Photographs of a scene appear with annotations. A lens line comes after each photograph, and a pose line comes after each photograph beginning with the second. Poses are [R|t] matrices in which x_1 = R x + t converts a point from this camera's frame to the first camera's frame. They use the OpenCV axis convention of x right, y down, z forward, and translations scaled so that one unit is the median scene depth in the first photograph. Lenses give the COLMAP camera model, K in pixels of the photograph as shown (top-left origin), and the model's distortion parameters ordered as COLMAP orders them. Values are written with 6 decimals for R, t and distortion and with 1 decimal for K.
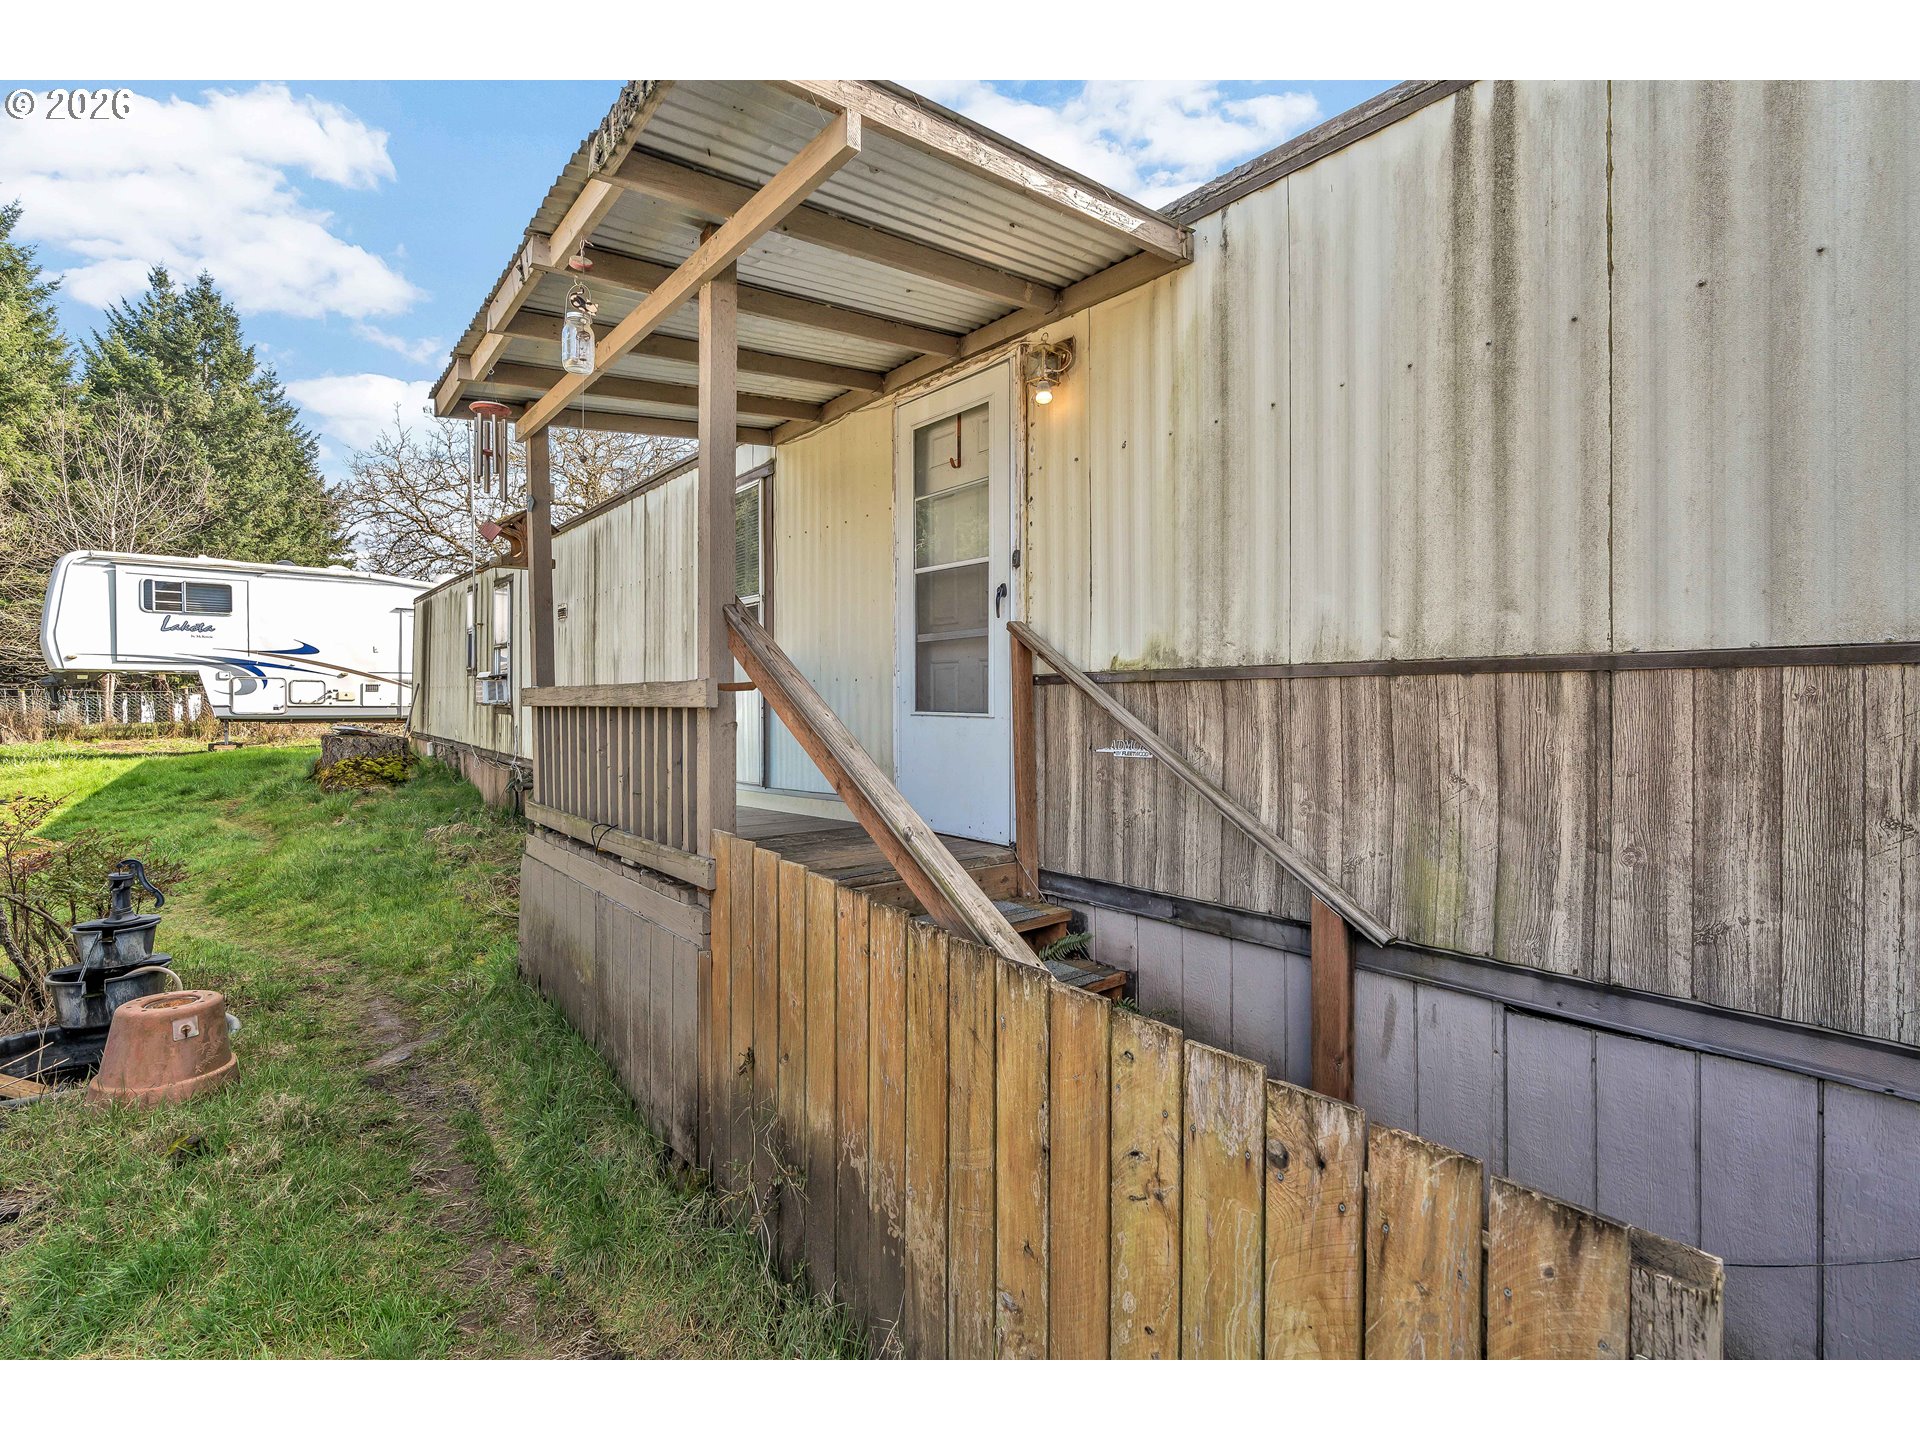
lens RADIAL K [[864.1, 0, 1003.2], [0, 864.1, 711.8], [0, 0, 1]] dist [-0.005101, 0.001476]
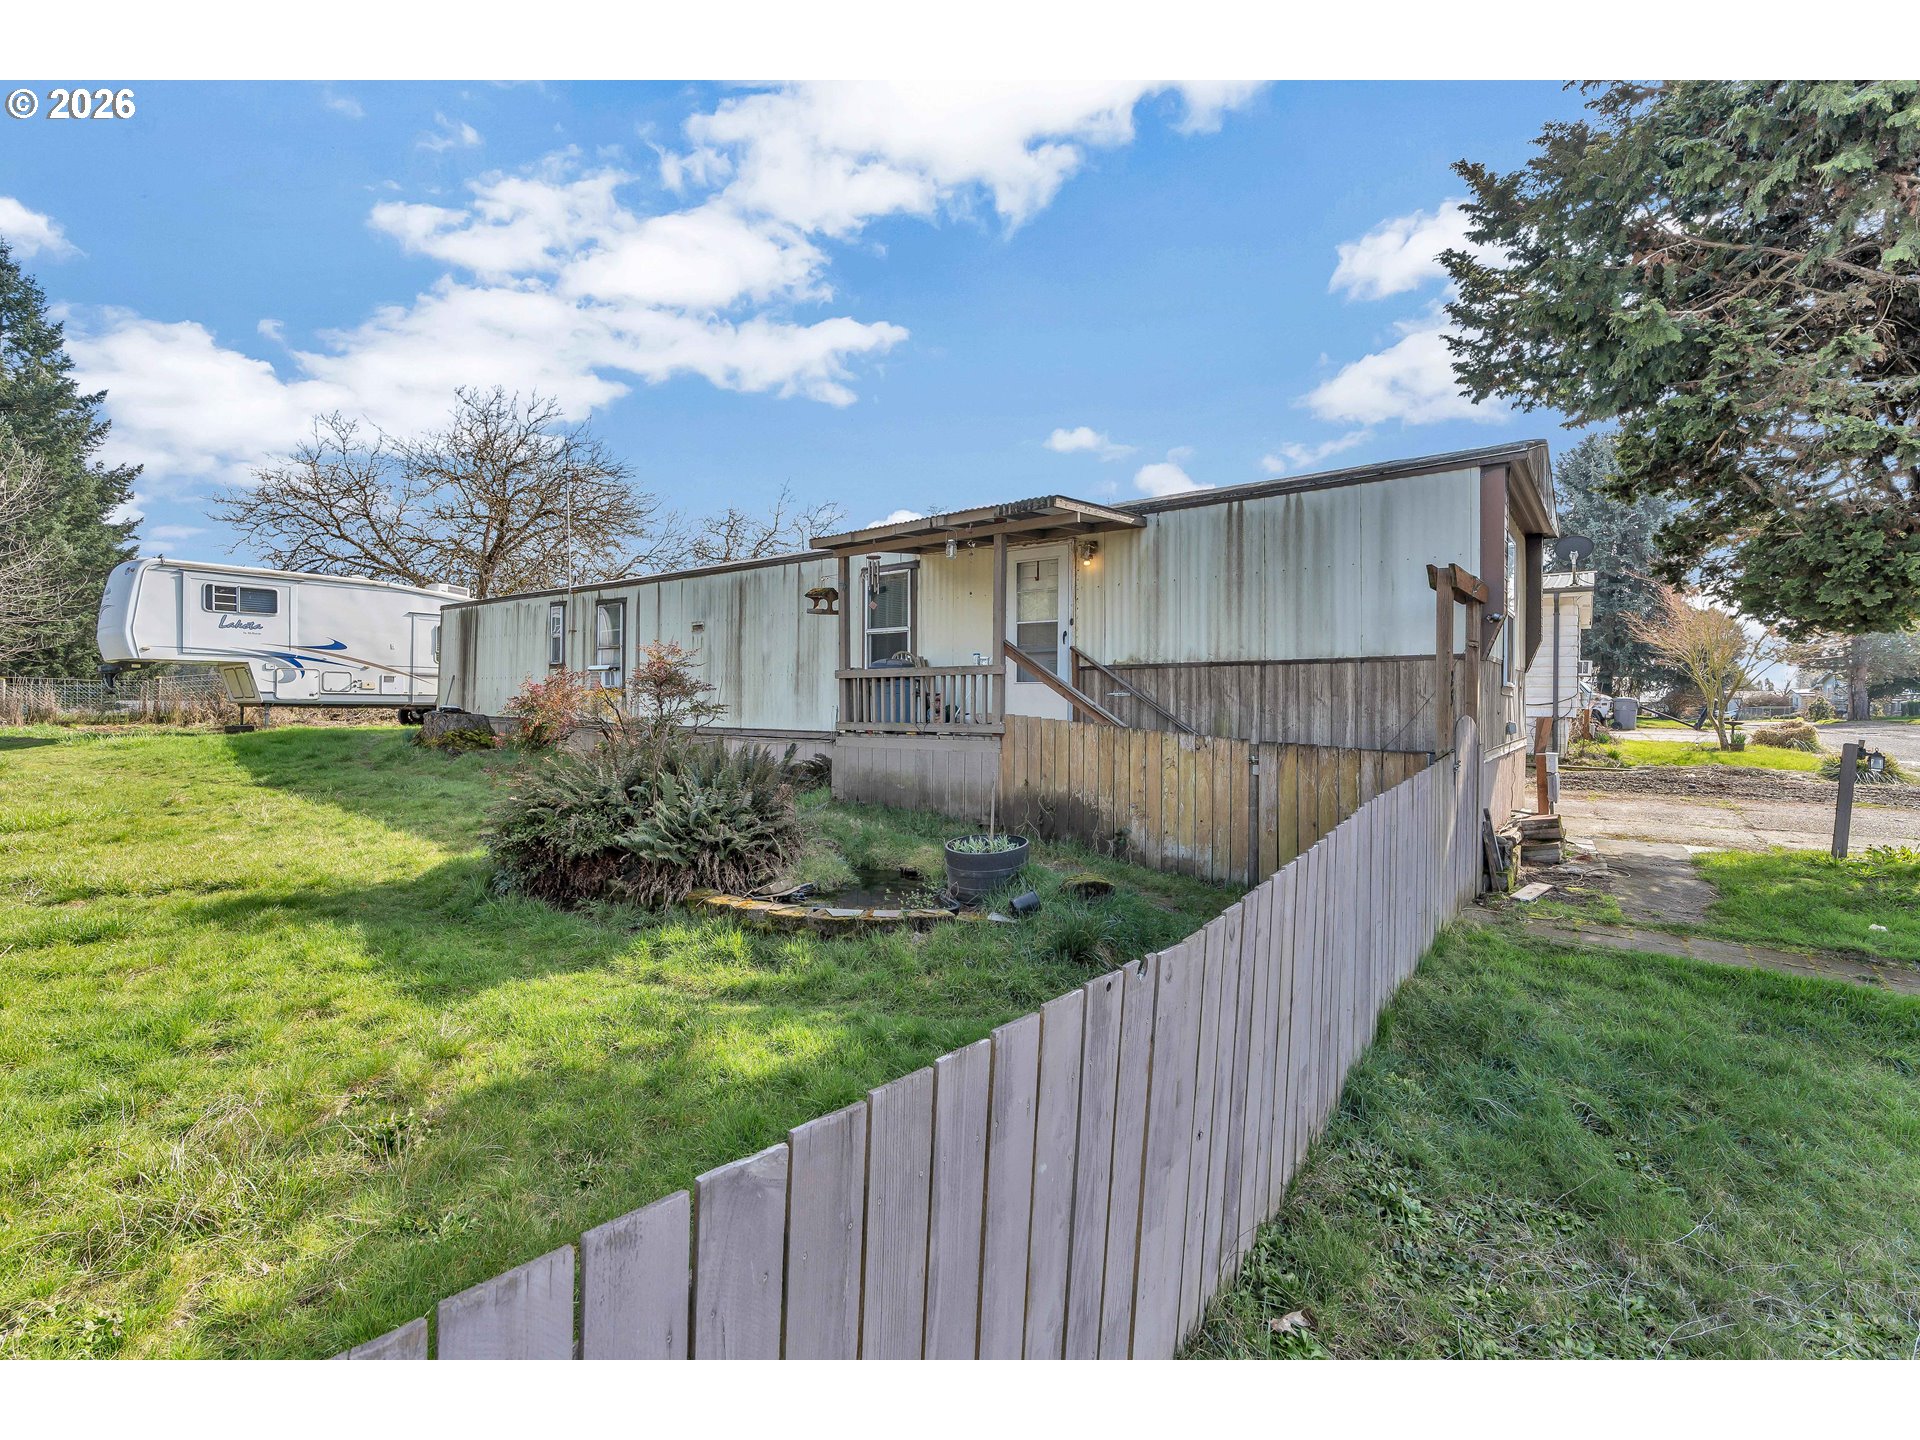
lens RADIAL K [[864.1, 0, 974.7], [0, 864.1, 716.7], [0, 0, 1]] dist [-0.005101, 0.001476]
pose [[0.980798, 0.002870, 0.195007, -1.050353], [-0.002477, 0.999994, -0.002262, 0.155008], [-0.195012, 0.001735, 0.980799, -2.013475]]
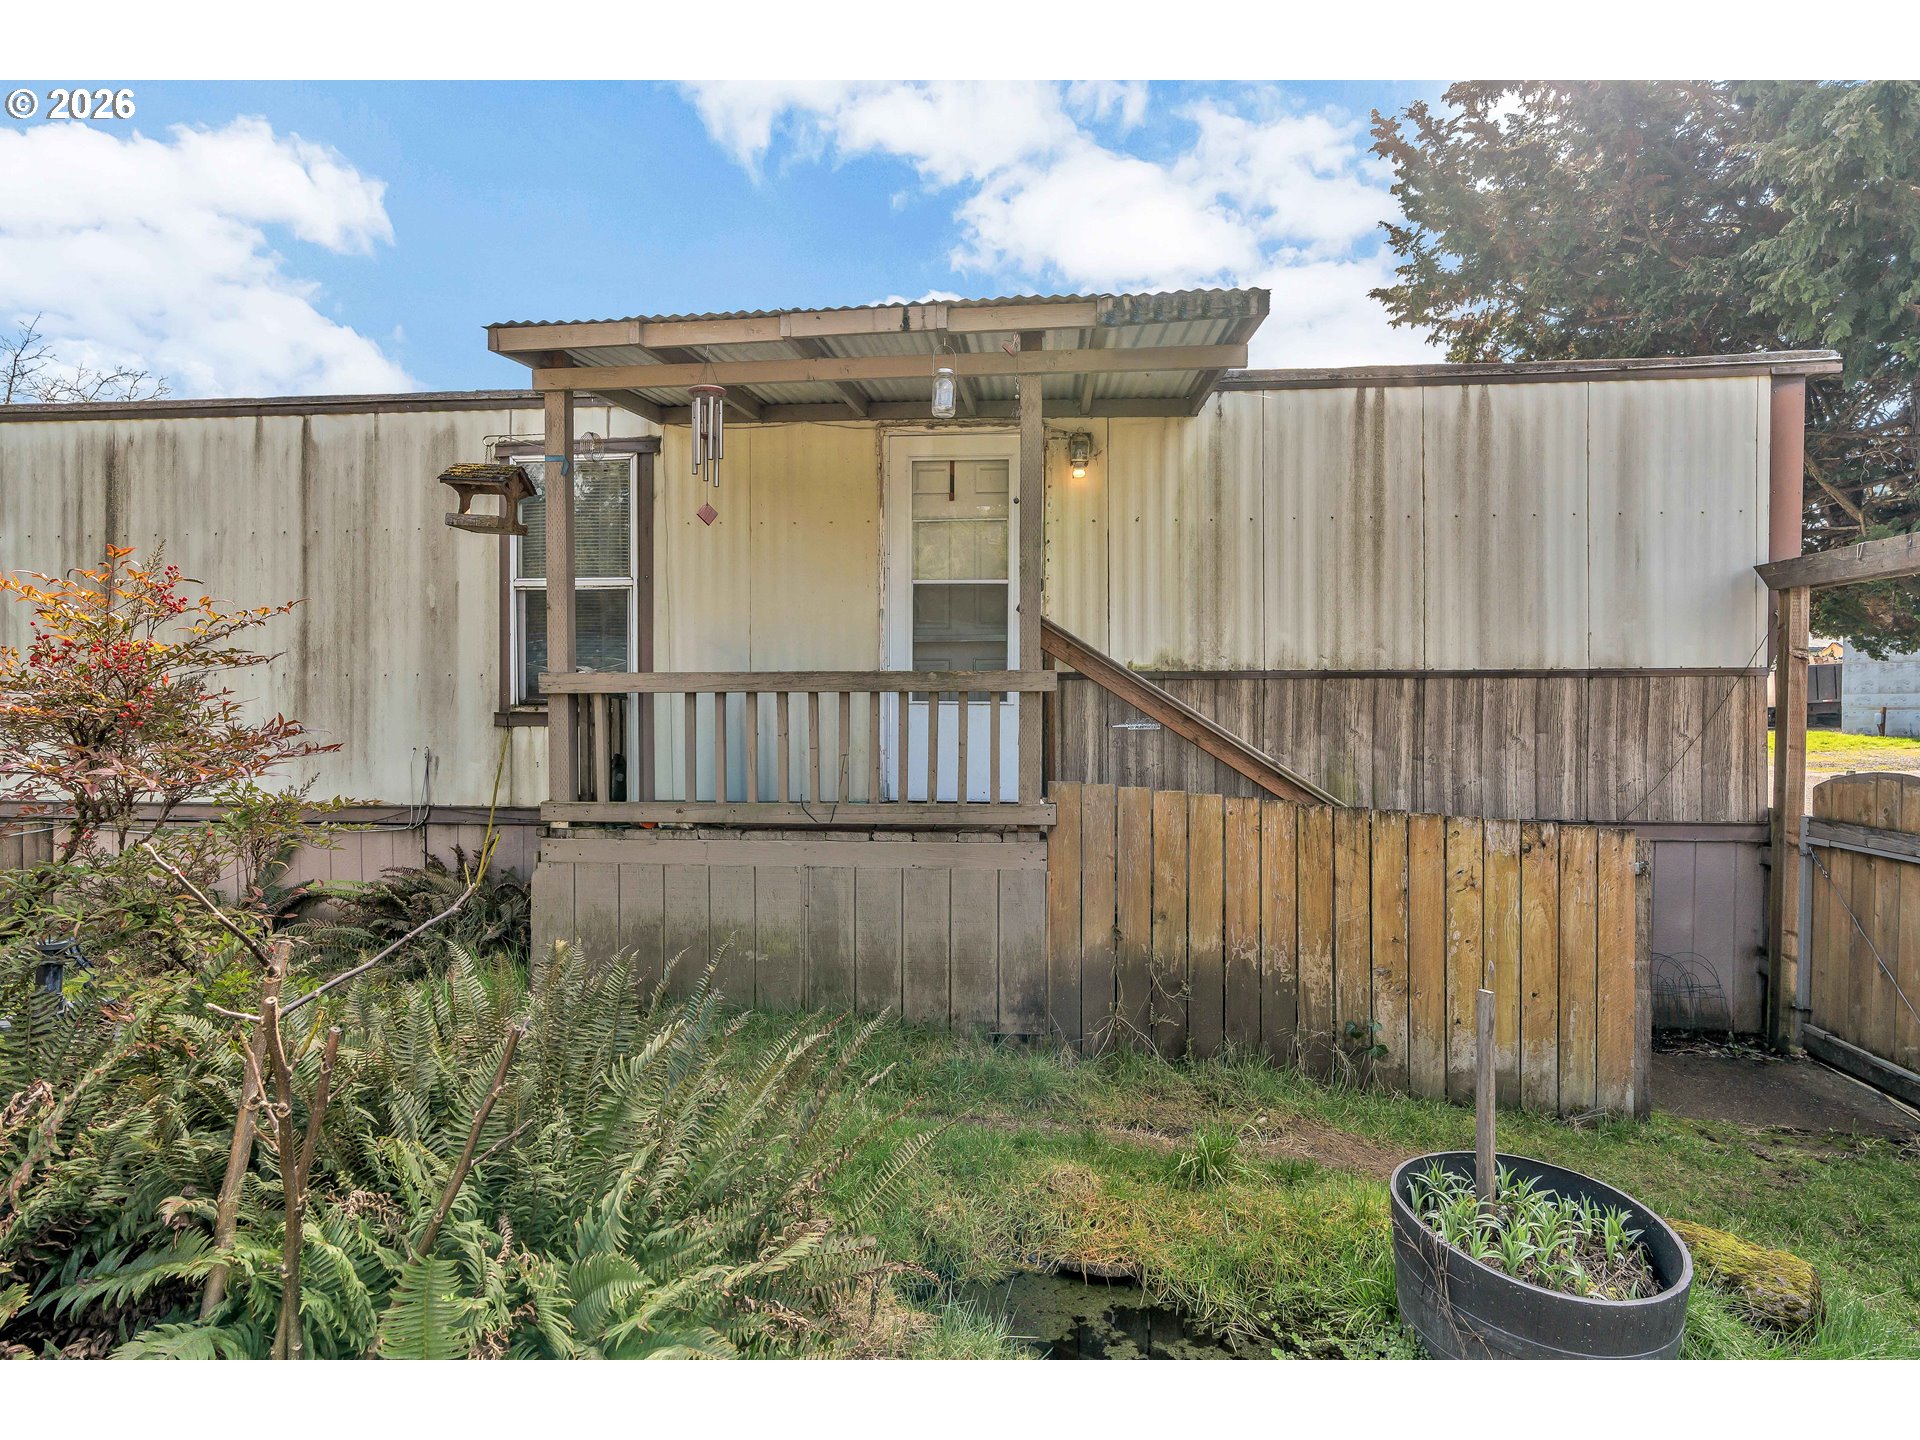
lens RADIAL K [[1016.1, 0, 942.0], [0, 1016.1, 717.0], [0, 0, 1]] dist [-0.008953, 0.002461]
pose [[0.733144, -0.007273, 0.680035, -1.573950], [0.008307, 0.999964, 0.001739, 0.030096], [-0.680023, 0.004374, 0.733178, -0.060293]]
